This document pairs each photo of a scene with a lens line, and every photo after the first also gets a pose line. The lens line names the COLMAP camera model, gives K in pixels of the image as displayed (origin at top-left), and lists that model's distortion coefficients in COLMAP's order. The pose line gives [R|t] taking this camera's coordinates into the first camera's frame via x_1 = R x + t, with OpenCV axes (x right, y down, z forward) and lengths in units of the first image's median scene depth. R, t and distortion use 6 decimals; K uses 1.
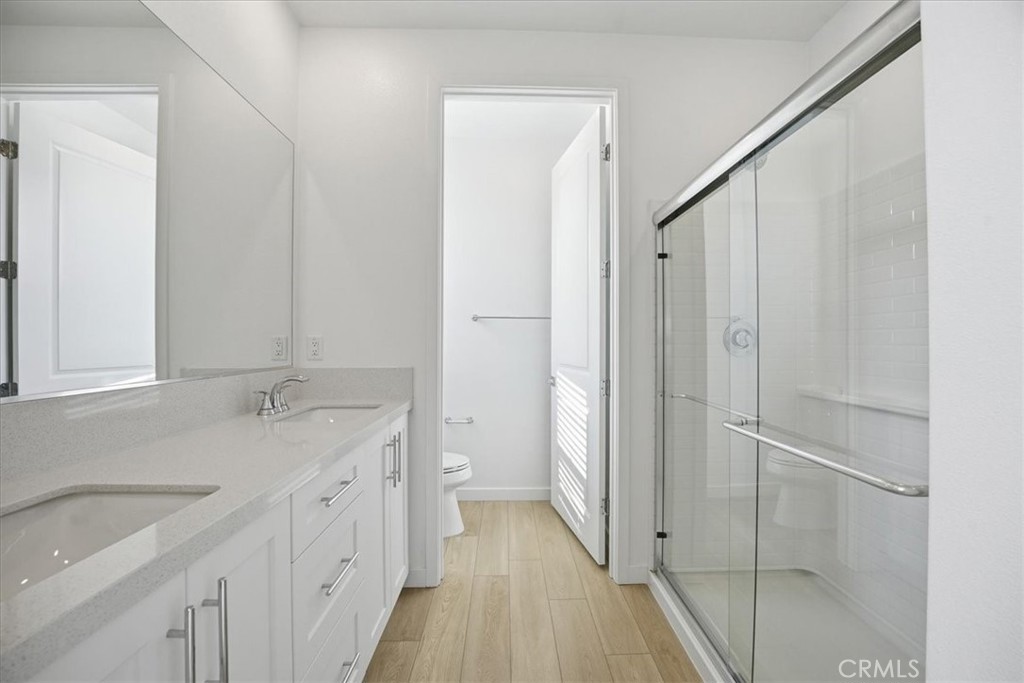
lens RADIAL K [[428.8, 0, 512.7], [0, 428.8, 343.5], [0, 0, 1]] dist [-0.002218, 0.000067]
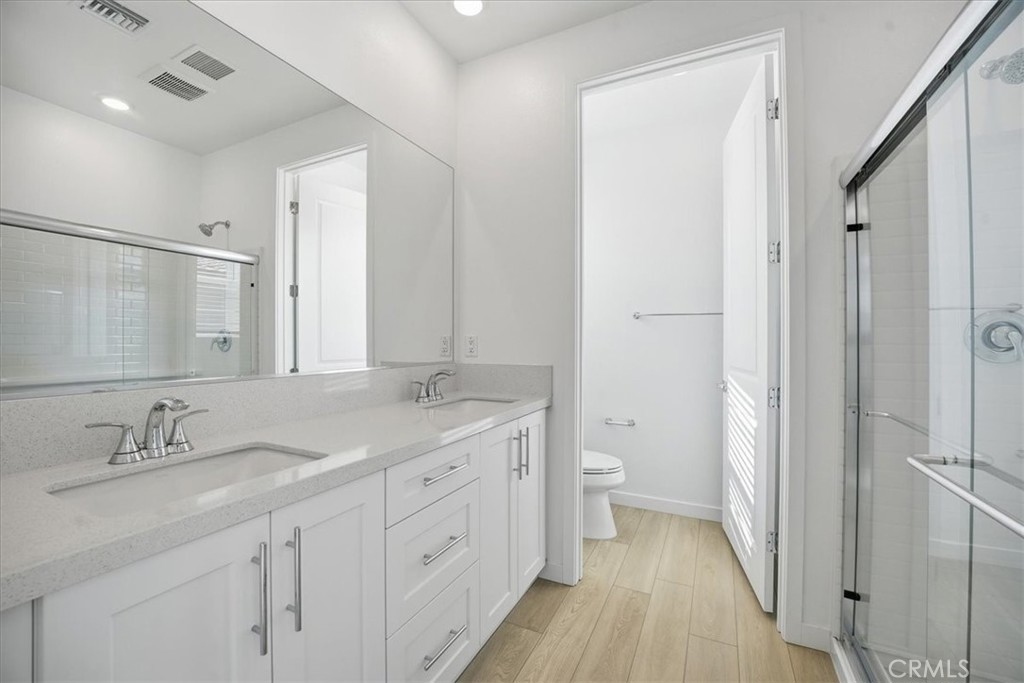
lens RADIAL K [[424.8, 0, 512.0], [0, 424.8, 341.5], [0, 0, 1]] dist [-0.002229, -0.000556]
pose [[0.890683, 0.002568, -0.454617, 0.144990], [-0.003334, 0.999994, -0.000882, -0.000452], [0.454612, 0.002302, 0.890687, 0.053773]]
